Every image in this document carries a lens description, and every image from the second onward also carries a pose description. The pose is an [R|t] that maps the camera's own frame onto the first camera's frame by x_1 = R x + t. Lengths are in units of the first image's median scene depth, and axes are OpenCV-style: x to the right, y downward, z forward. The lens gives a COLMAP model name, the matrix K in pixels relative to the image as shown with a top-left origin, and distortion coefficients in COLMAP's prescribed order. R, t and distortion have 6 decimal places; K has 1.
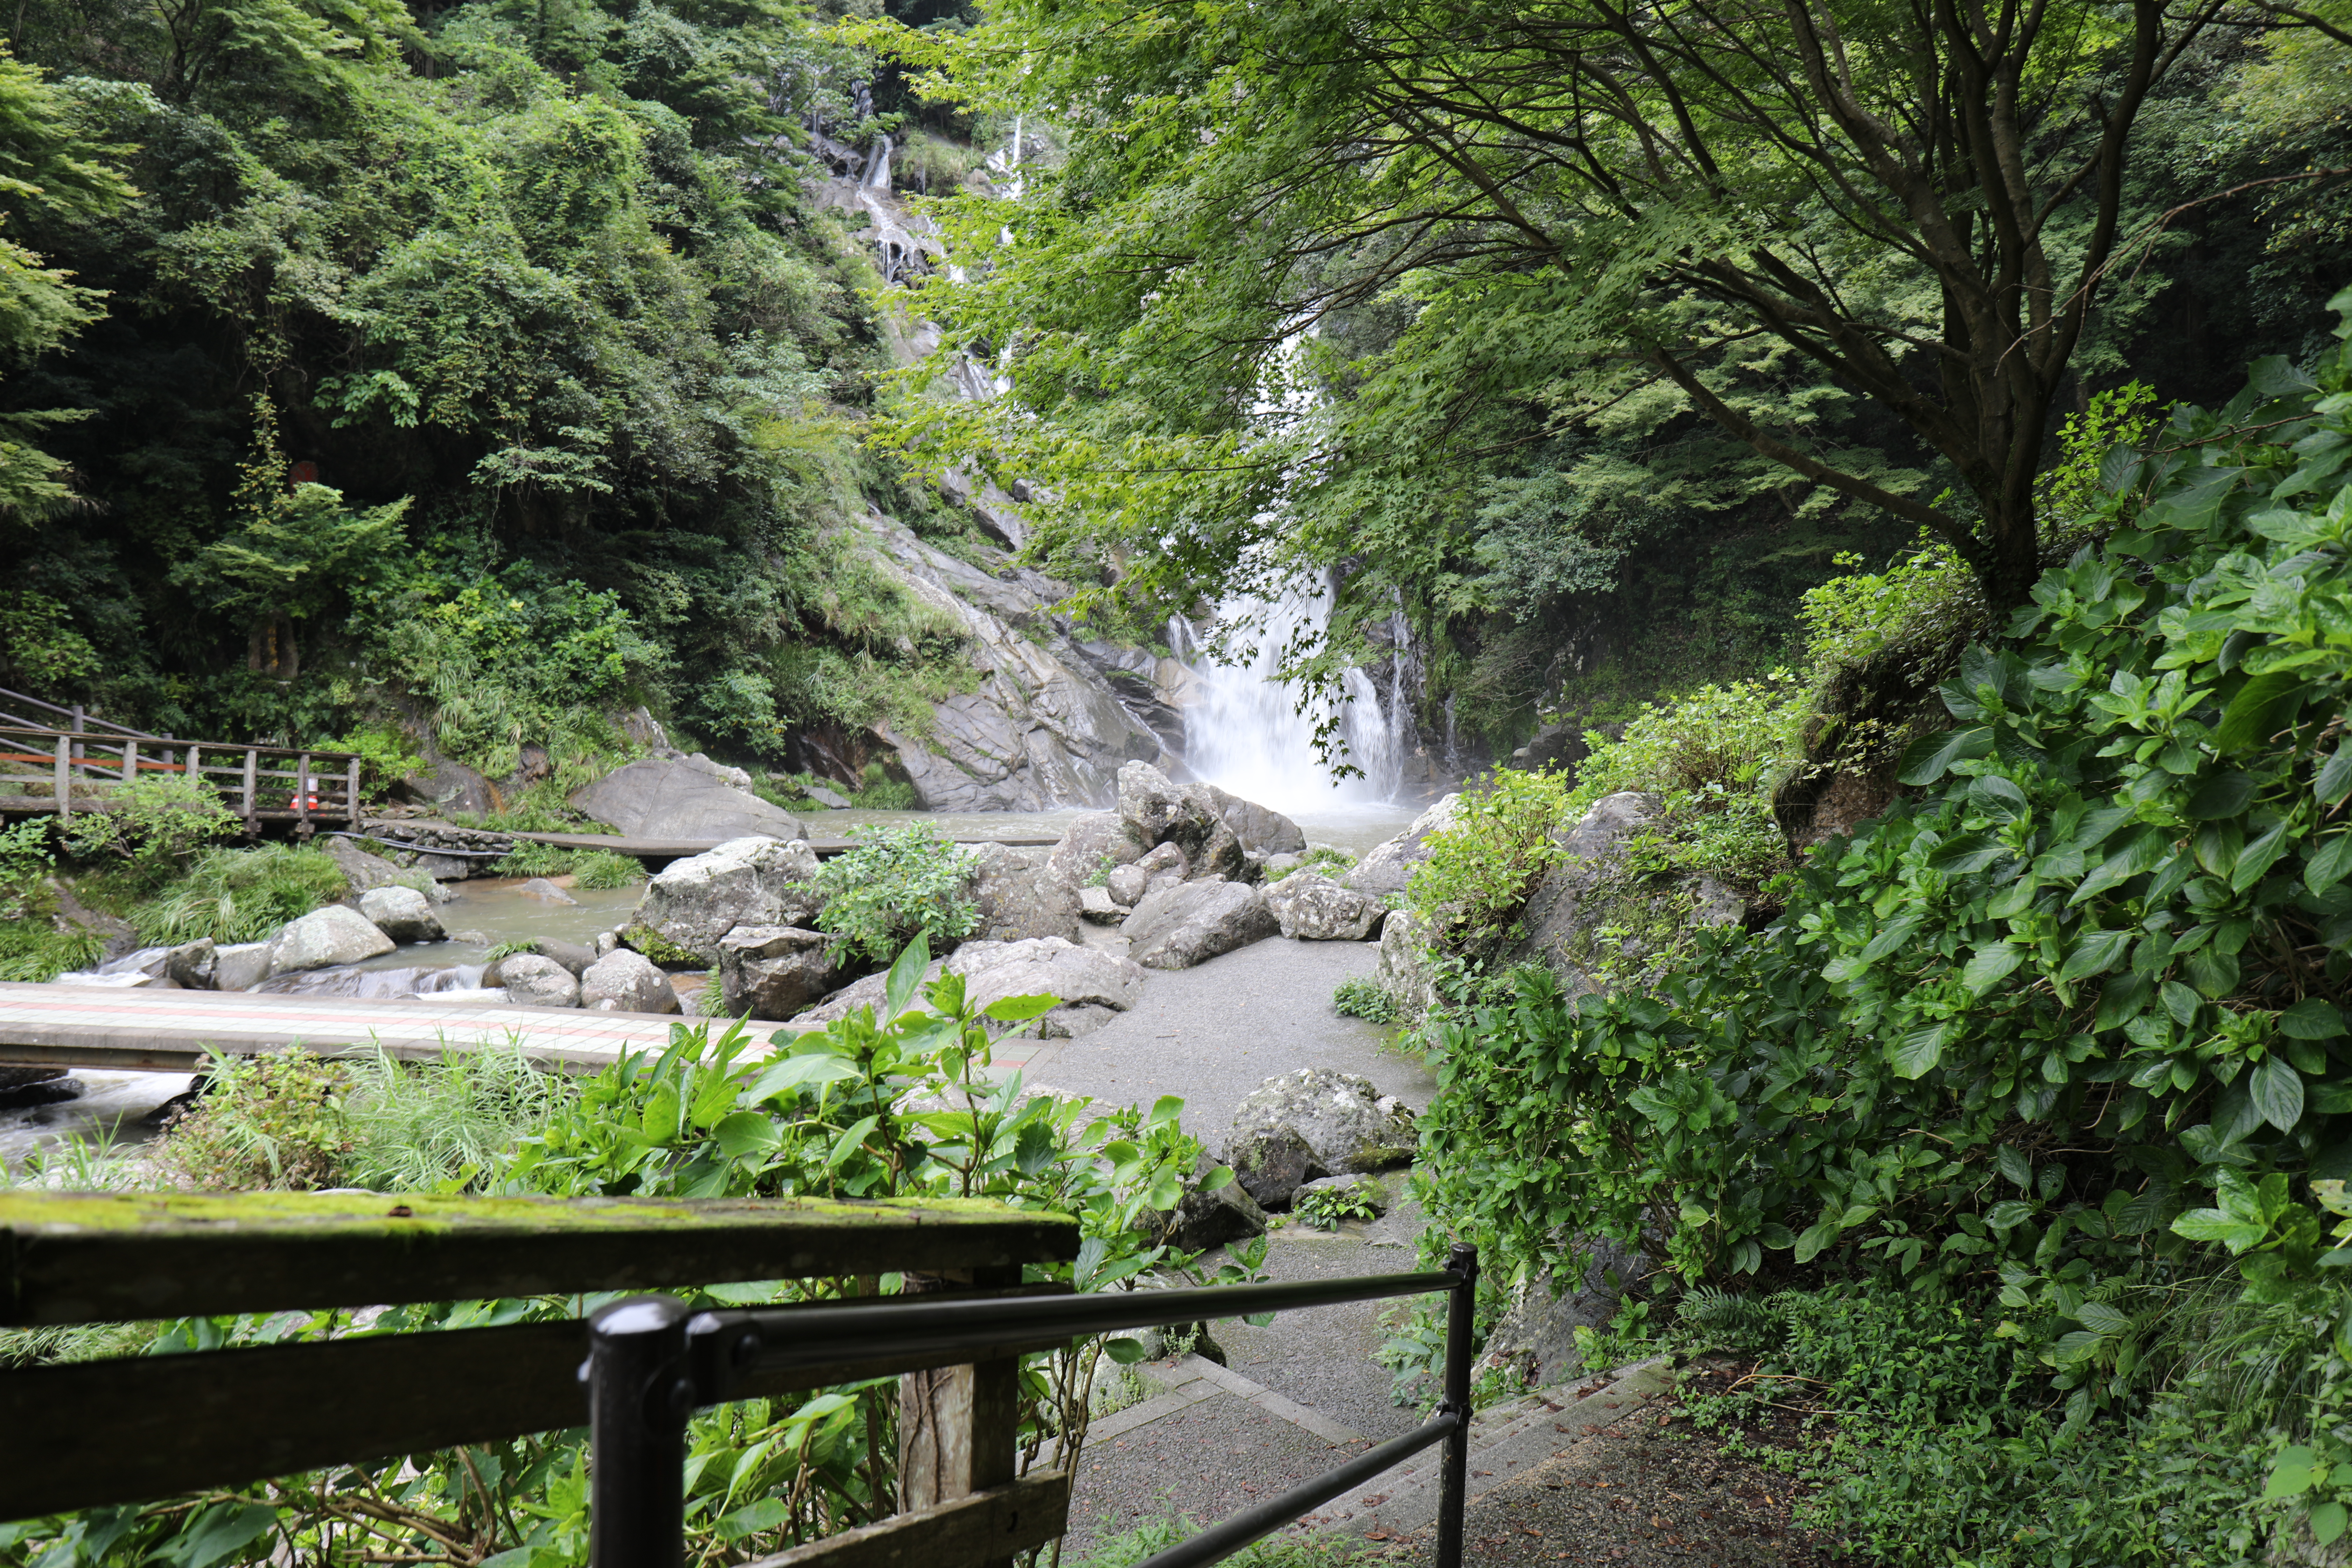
lens RADIAL K [[1577.8, 0, 1184.3], [0, 1577.8, 760.4], [0, 0, 1]] dist [0.039138, 0.021284]
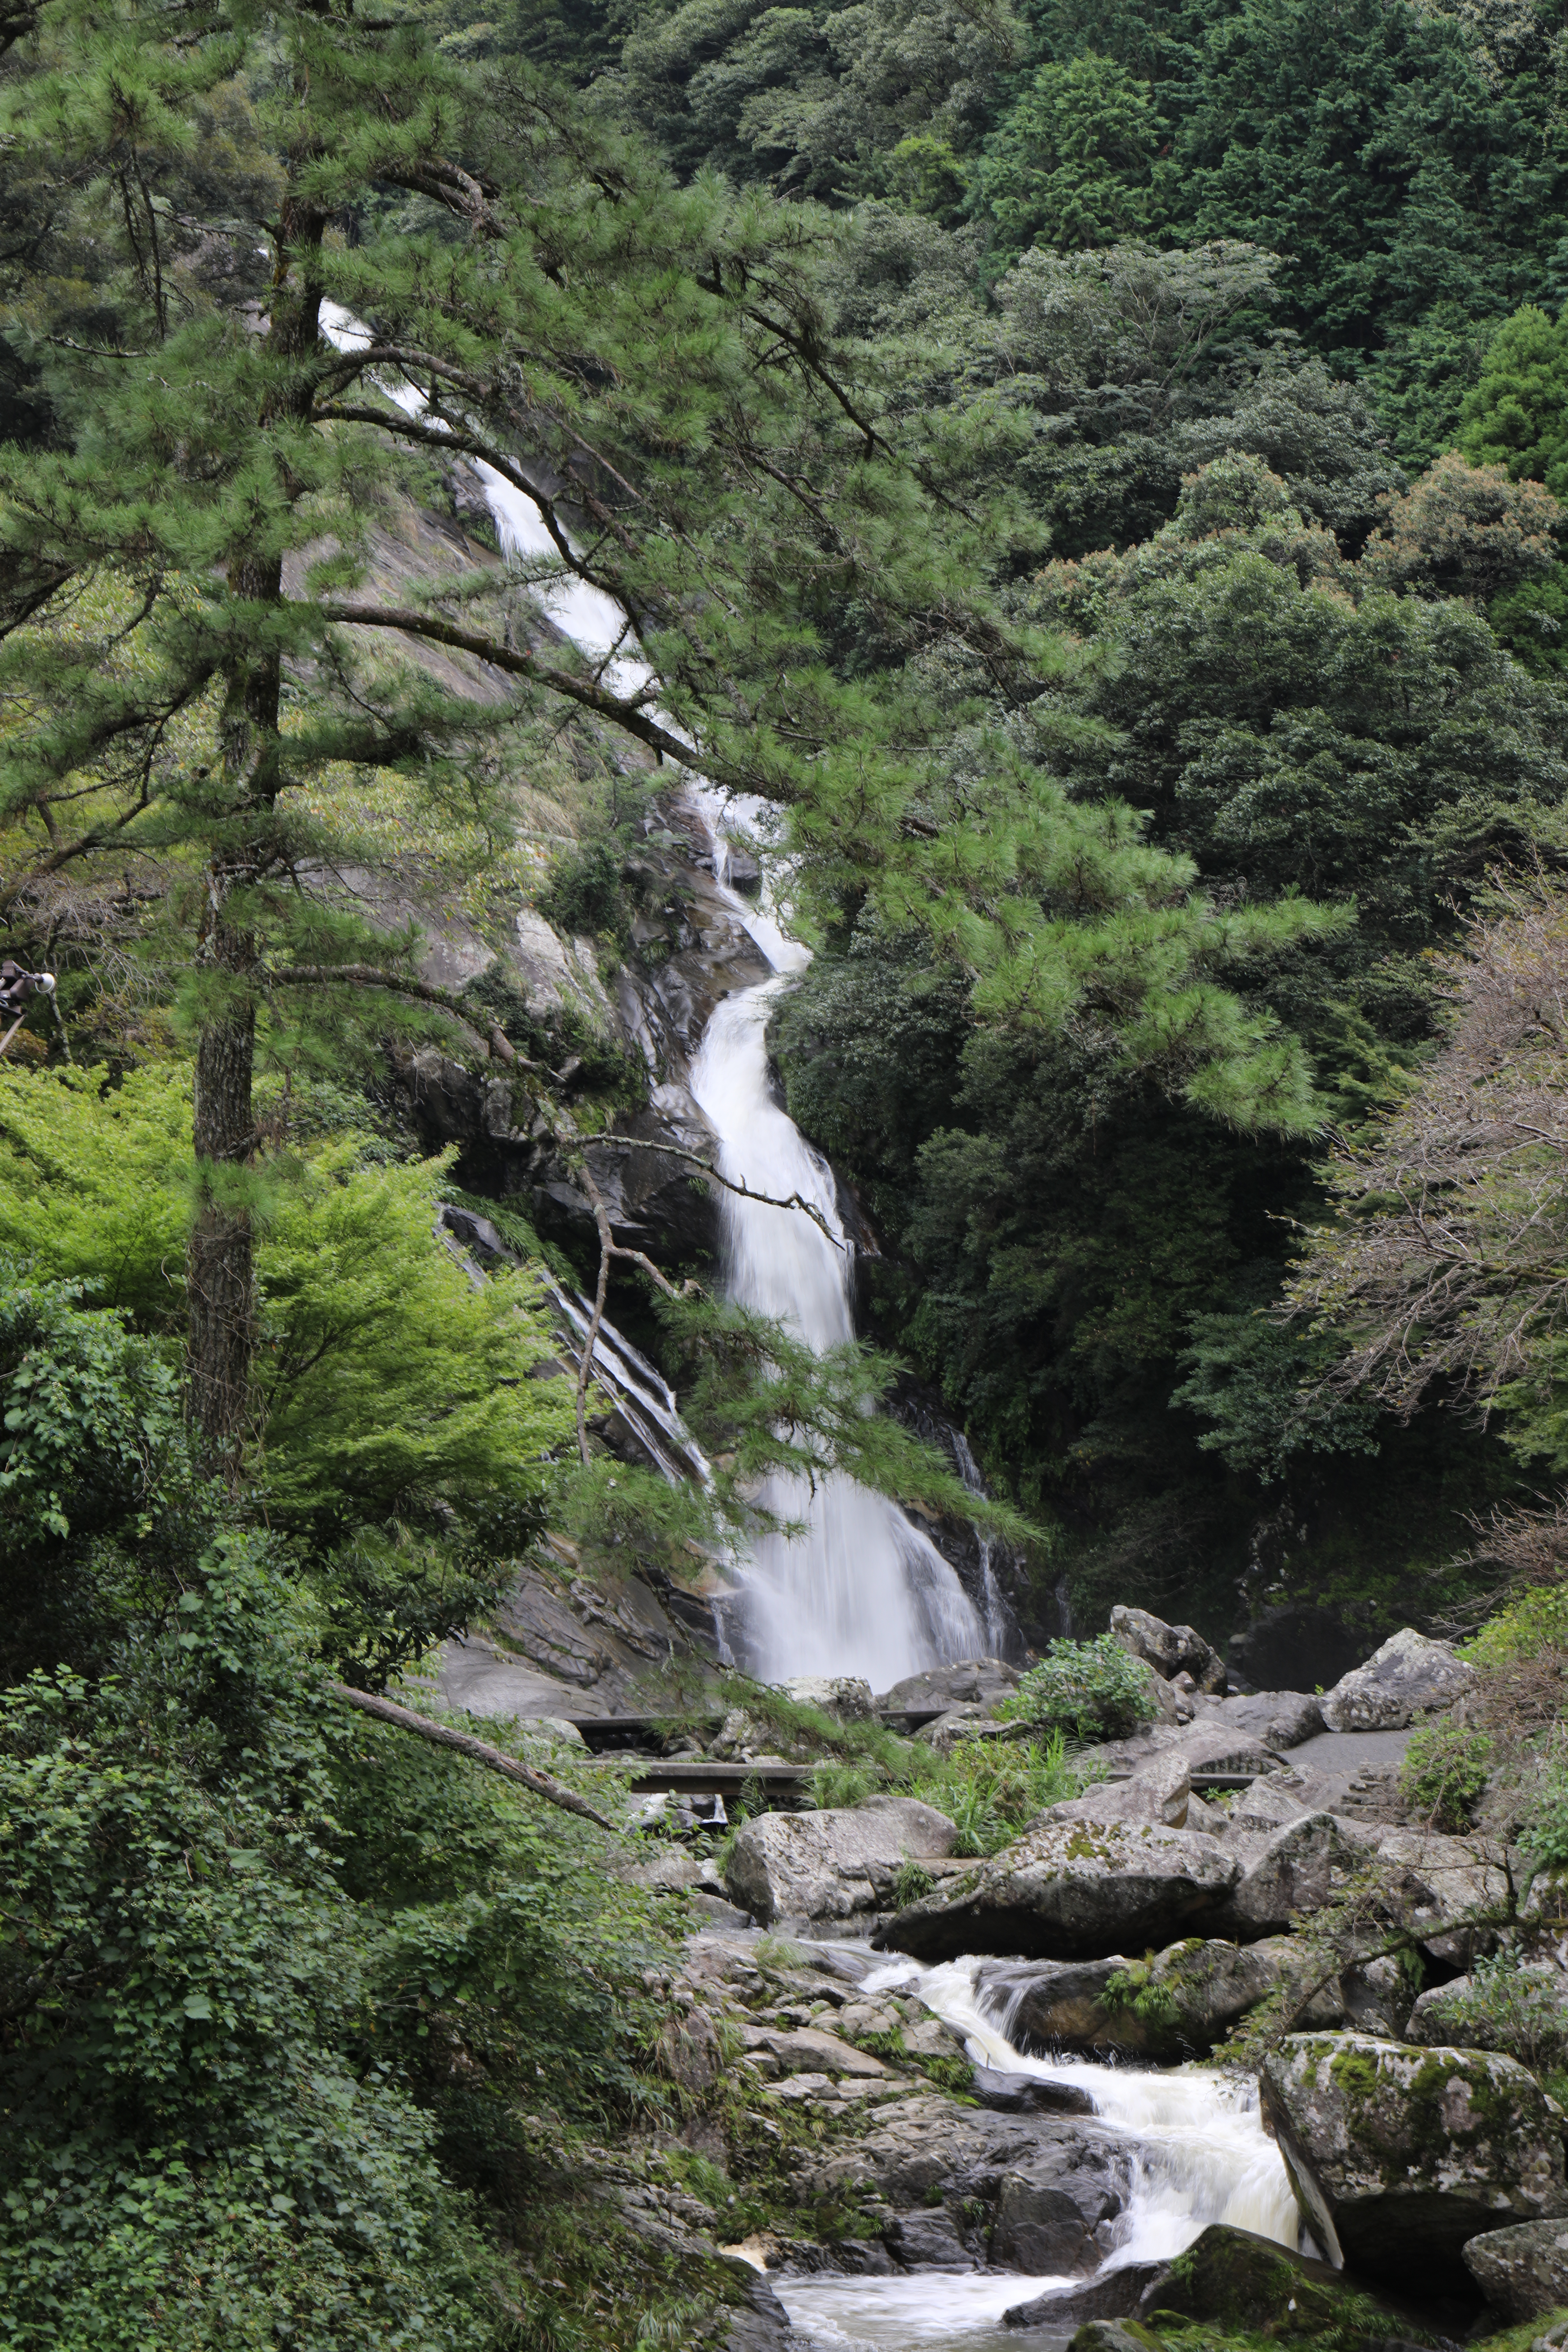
lens RADIAL K [[4180.5, 0, 793.6], [0, 4180.5, 1130.3], [0, 0, 1]] dist [0.054438, 0.047212]
pose [[0.951511, 0.035813, 0.305522, -0.554085], [0.016747, 0.985696, -0.167700, 0.076637], [-0.307158, 0.164685, 0.937301, -0.832371]]
